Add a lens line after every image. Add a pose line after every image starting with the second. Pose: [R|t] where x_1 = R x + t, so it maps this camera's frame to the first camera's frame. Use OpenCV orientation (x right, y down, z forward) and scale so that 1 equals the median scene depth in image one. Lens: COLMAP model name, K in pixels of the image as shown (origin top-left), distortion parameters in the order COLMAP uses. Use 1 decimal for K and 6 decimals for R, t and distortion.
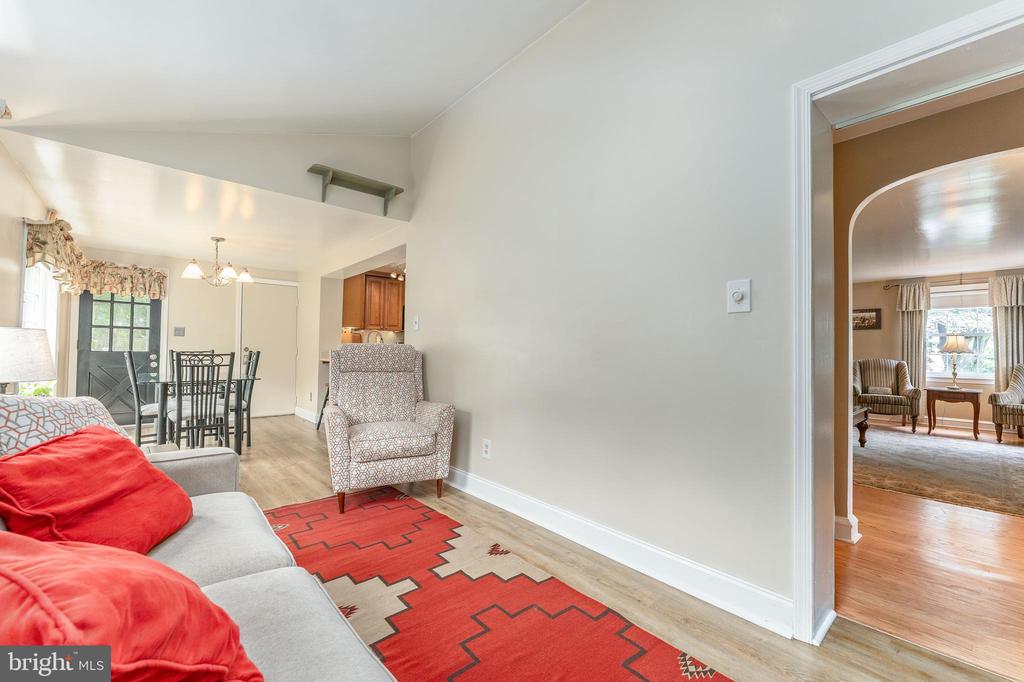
lens RADIAL K [[420.4, 0, 507.7], [0, 420.4, 341.6], [0, 0, 1]] dist [-0.001012, 0.000011]
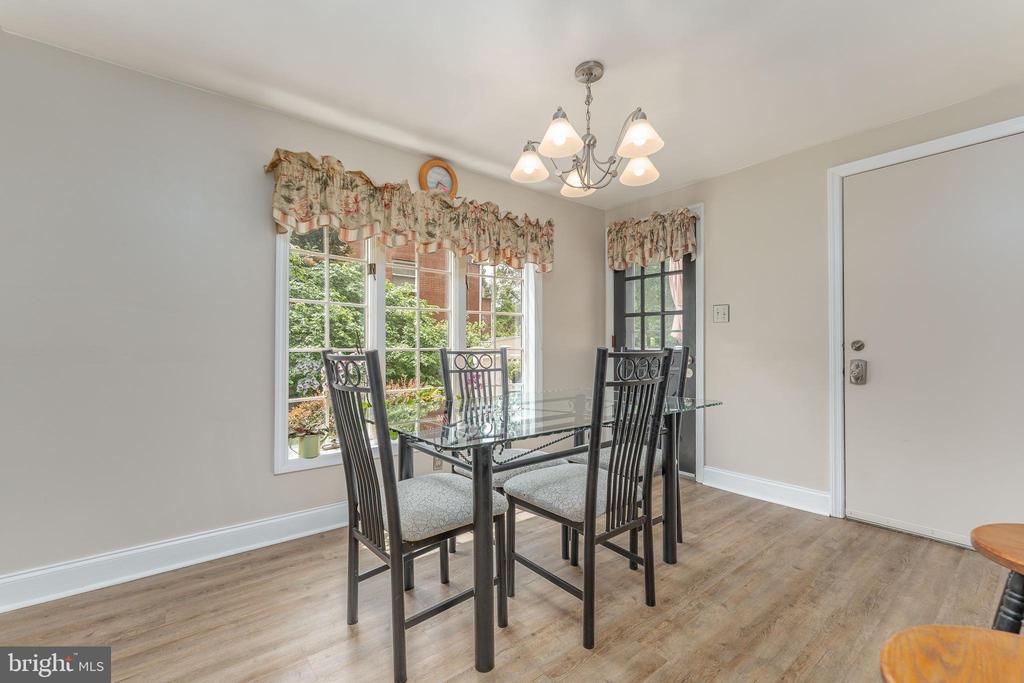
lens RADIAL K [[435.9, 0, 512.0], [0, 435.9, 342.5], [0, 0, 1]] dist [-0.000765, -0.000176]
pose [[-0.042603, -0.018433, -0.998922, -0.327850], [0.020380, 0.999606, -0.019315, 0.027269], [0.998884, -0.021181, -0.042211, 1.134531]]
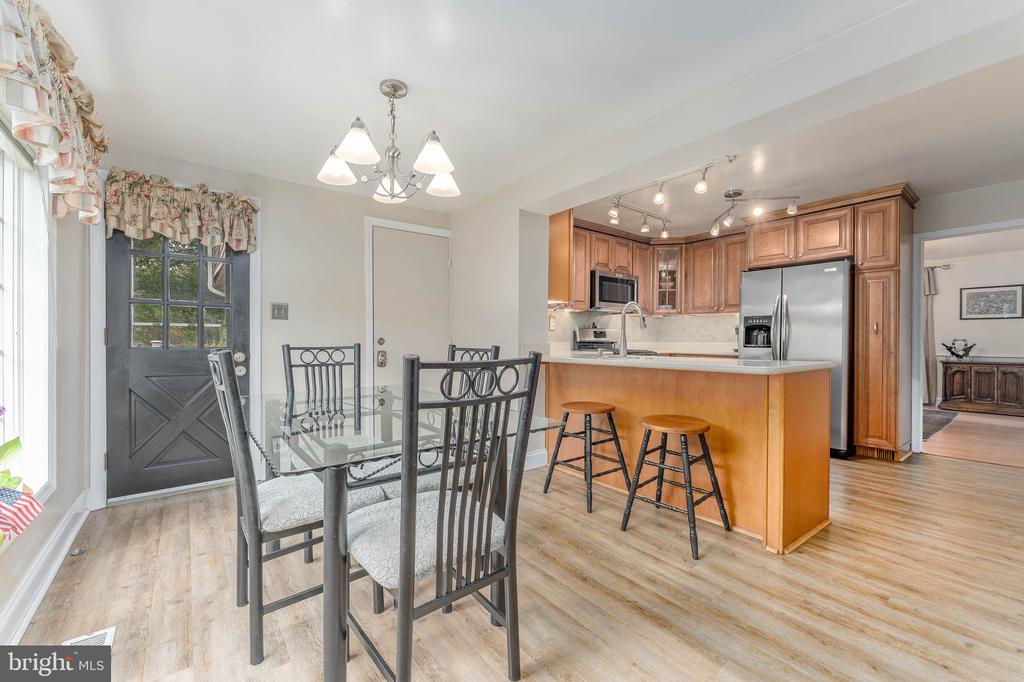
lens RADIAL K [[420.4, 0, 507.7], [0, 420.4, 341.6], [0, 0, 1]] dist [-0.001012, 0.000011]
pose [[0.997678, -0.010560, -0.067282, -0.659759], [0.012405, 0.999557, 0.027063, 0.007854], [0.066967, -0.027835, 0.997367, 0.688078]]
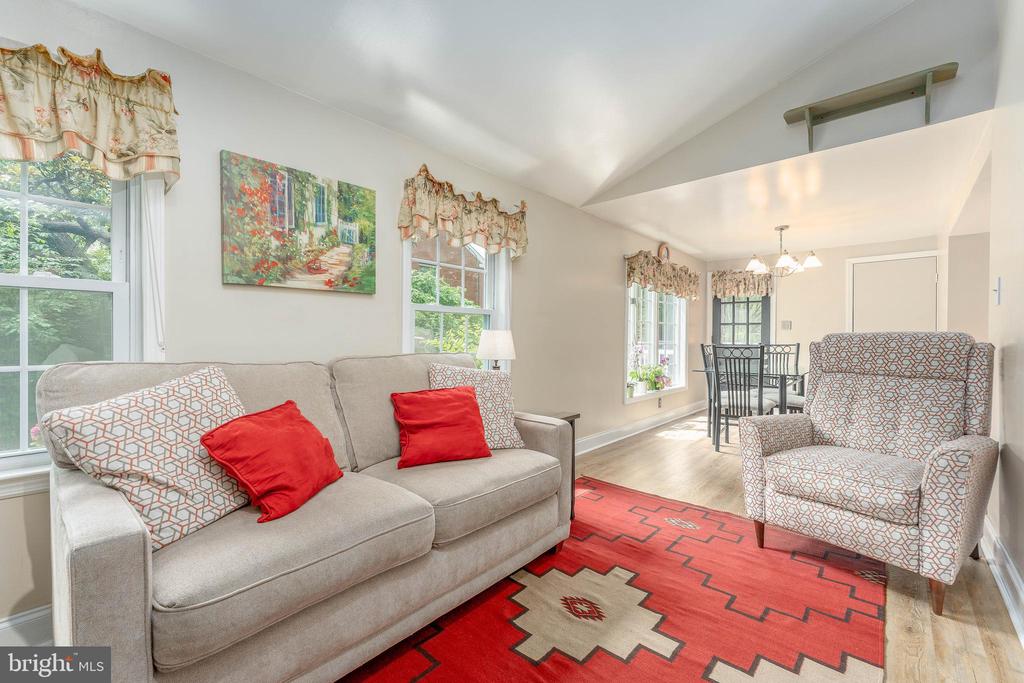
lens RADIAL K [[431.0, 0, 511.0], [0, 431.0, 340.8], [0, 0, 1]] dist [-0.000287, 0.000012]
pose [[0.124526, -0.008446, -0.992180, 0.253942], [0.019702, 0.999788, -0.006038, 0.009934], [0.992021, -0.018796, 0.124666, 0.311993]]
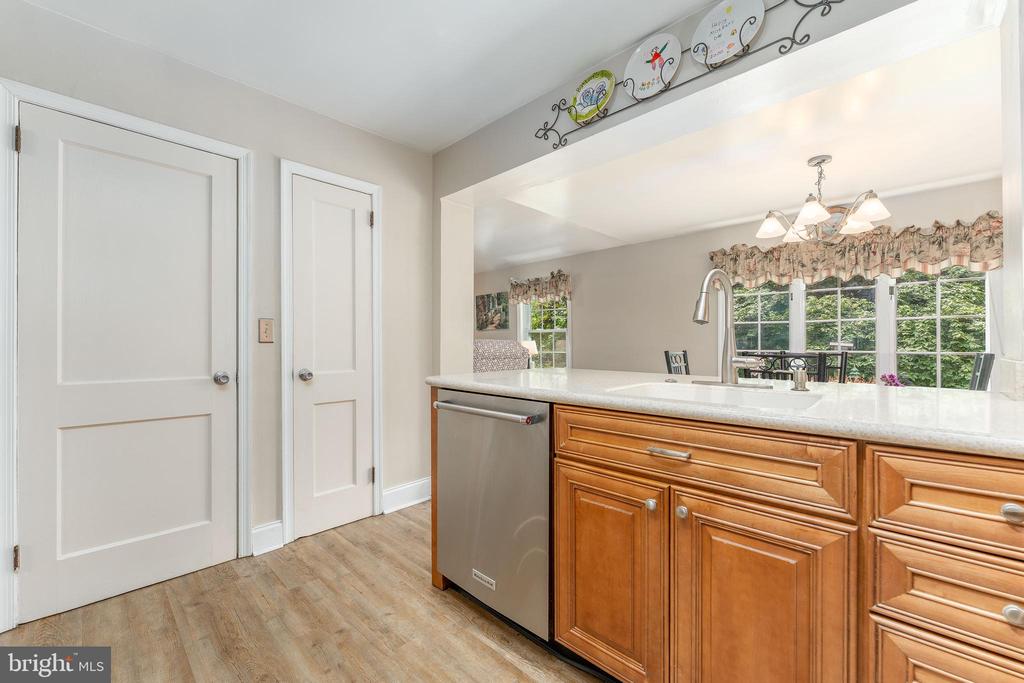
lens RADIAL K [[420.4, 0, 507.7], [0, 420.4, 342.1], [0, 0, 1]] dist [-0.001012, 0.000011]
pose [[-0.997016, -0.014165, -0.075890, -0.261934], [-0.012082, 0.999540, -0.027833, 0.035480], [0.076250, -0.026833, -0.996728, 1.865043]]
